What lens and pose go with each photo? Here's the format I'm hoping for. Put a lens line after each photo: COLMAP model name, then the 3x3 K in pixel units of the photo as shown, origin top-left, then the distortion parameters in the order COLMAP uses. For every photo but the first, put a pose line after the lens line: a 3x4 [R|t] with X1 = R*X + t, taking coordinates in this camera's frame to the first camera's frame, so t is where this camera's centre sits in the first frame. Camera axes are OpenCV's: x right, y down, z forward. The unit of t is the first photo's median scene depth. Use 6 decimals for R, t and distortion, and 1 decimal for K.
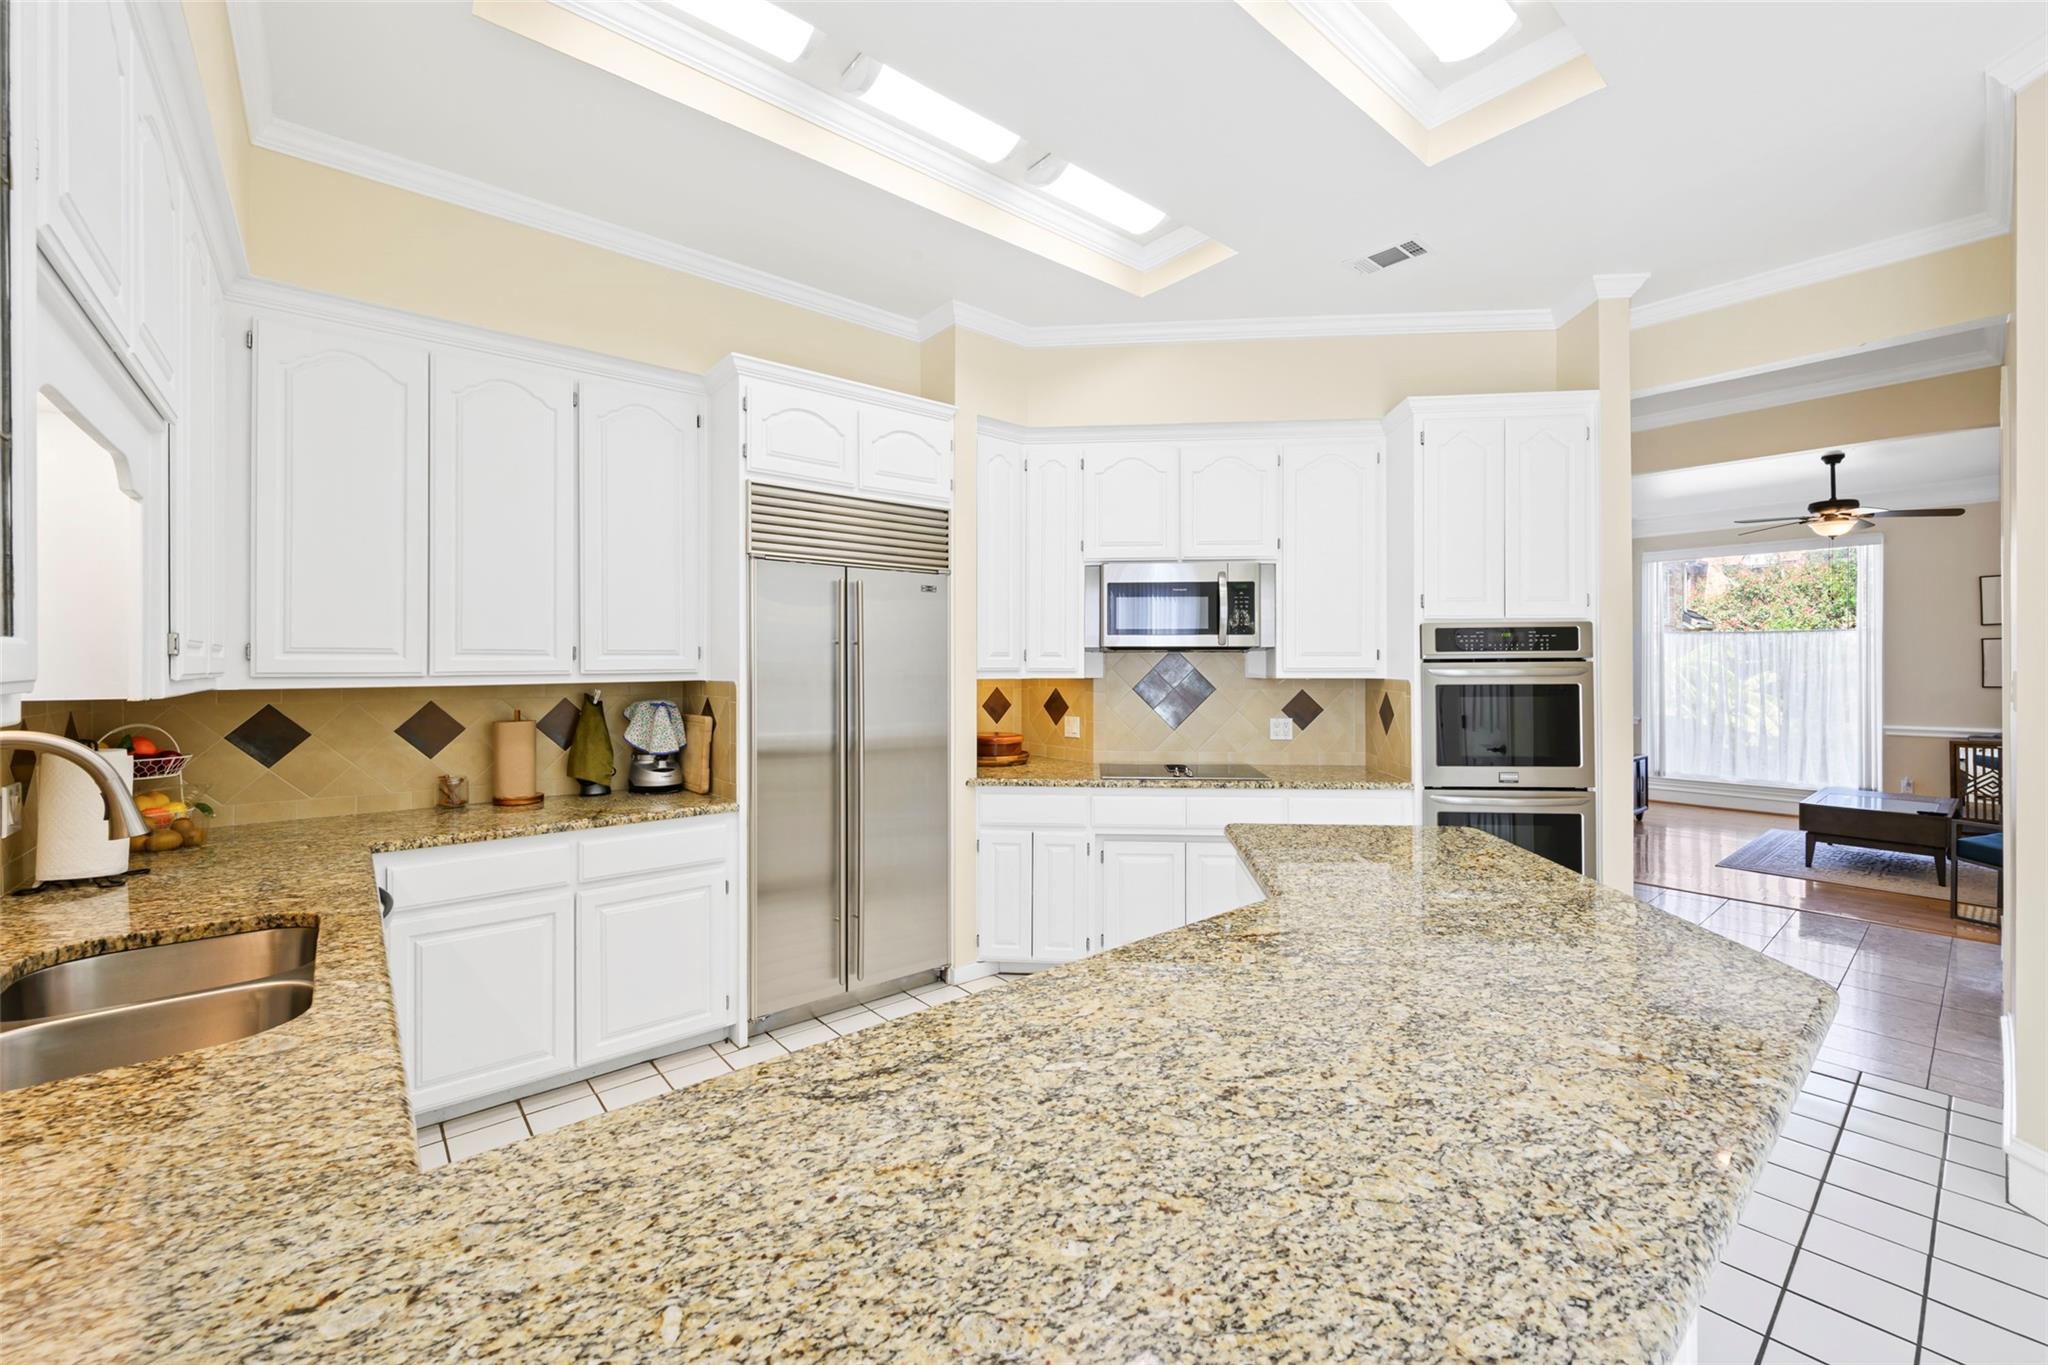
lens RADIAL K [[815.1, 0, 1017.6], [0, 815.1, 663.1], [0, 0, 1]] dist [-0.001584, 0.000663]
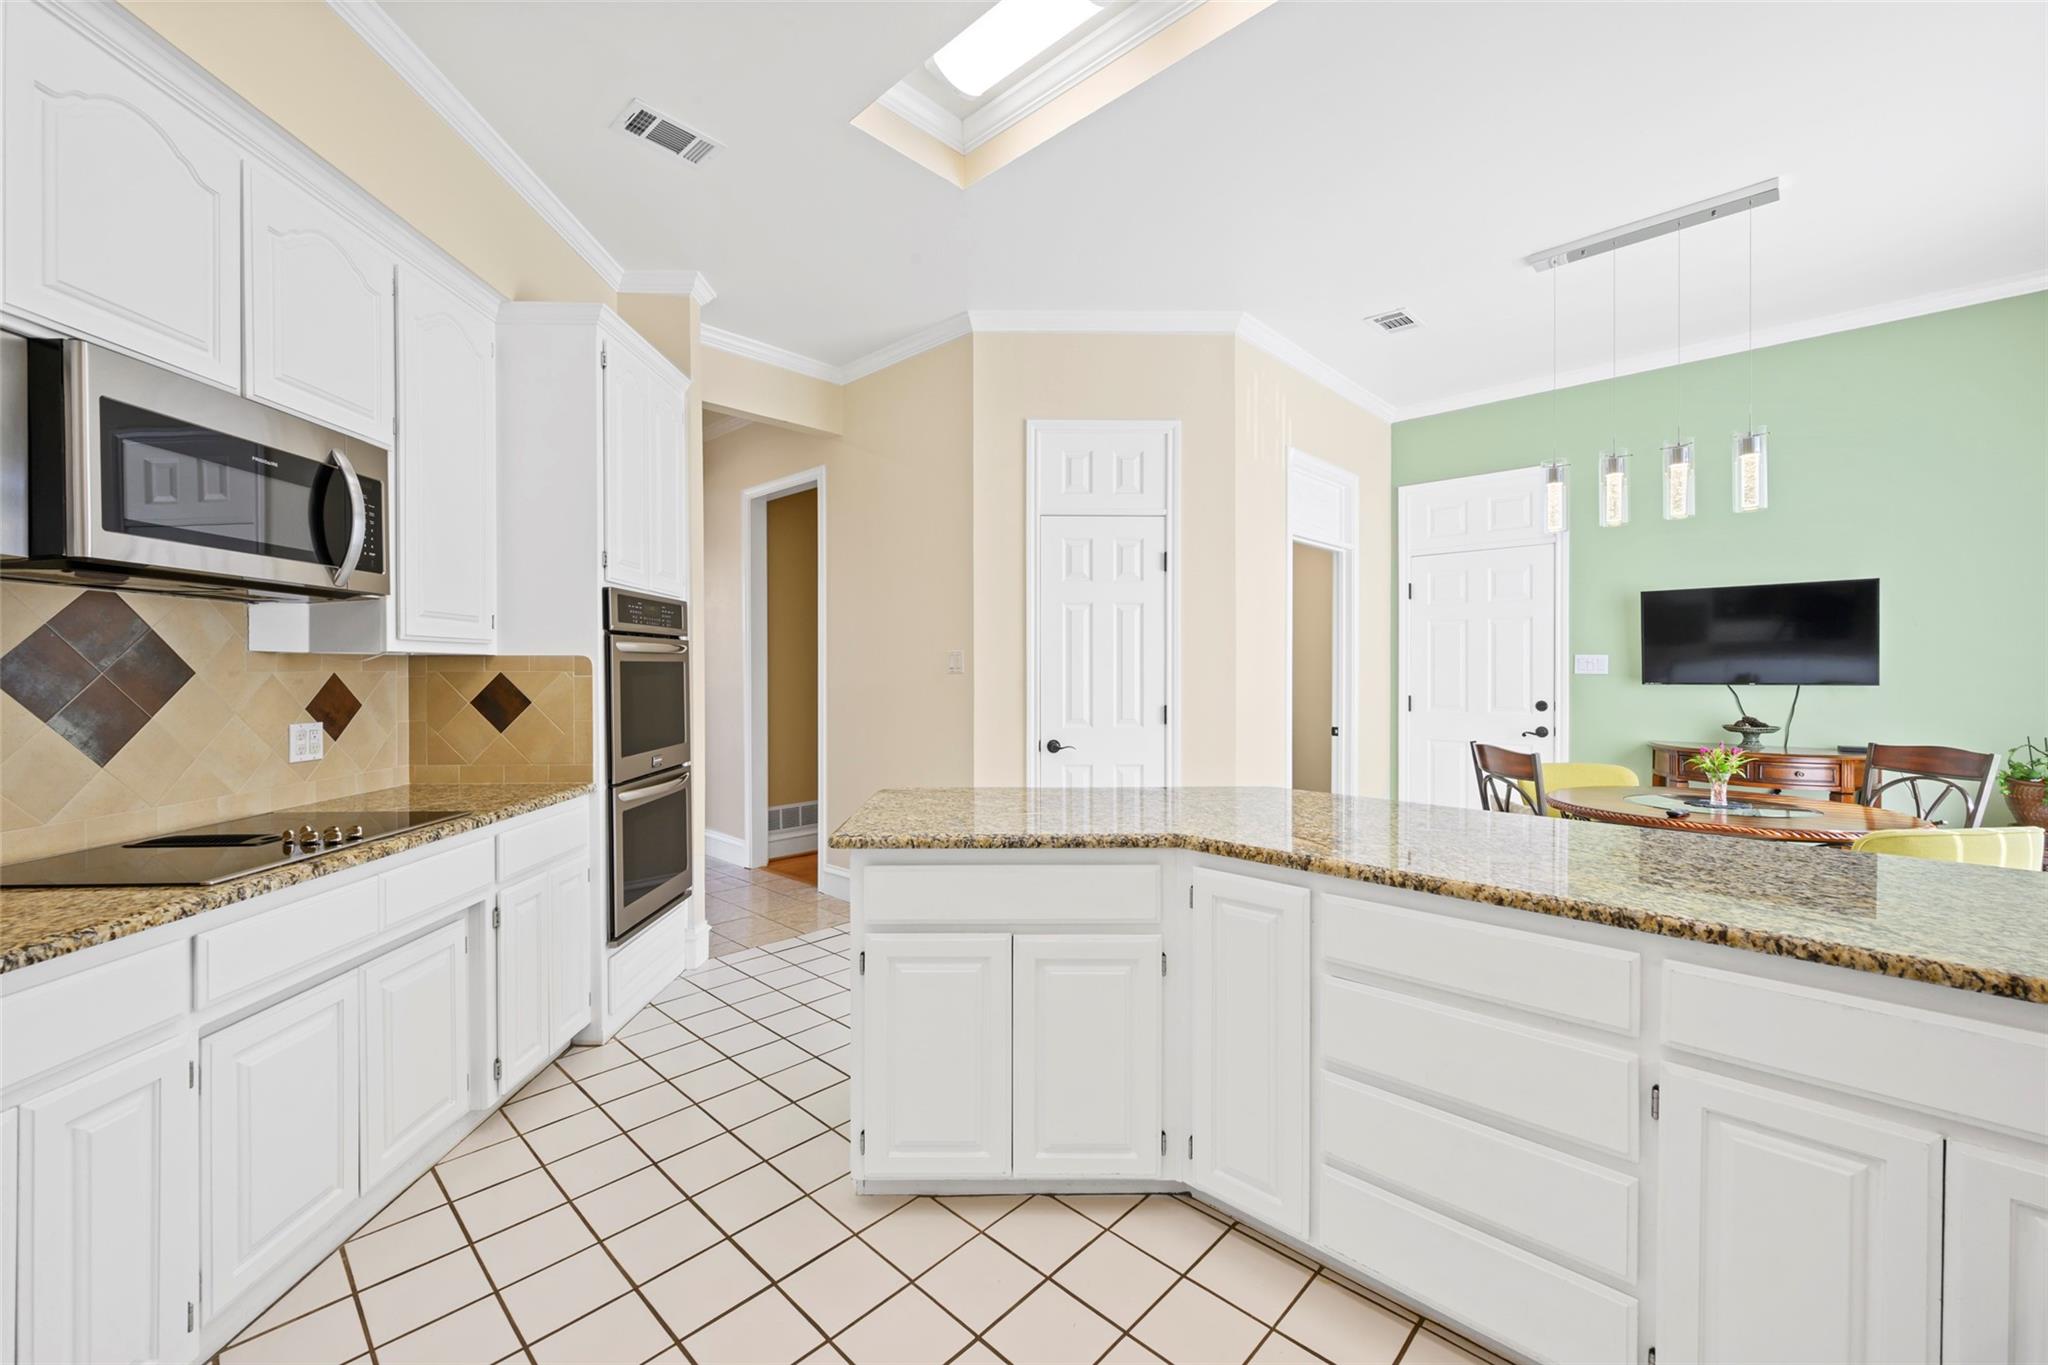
lens RADIAL K [[815.1, 0, 1012.0], [0, 815.1, 678.5], [0, 0, 1]] dist [-0.001584, 0.000663]
pose [[-0.123102, -0.009164, 0.992352, -0.327813], [-0.005418, 0.999949, 0.008562, 0.030669], [-0.992379, -0.004322, -0.123145, 0.621813]]
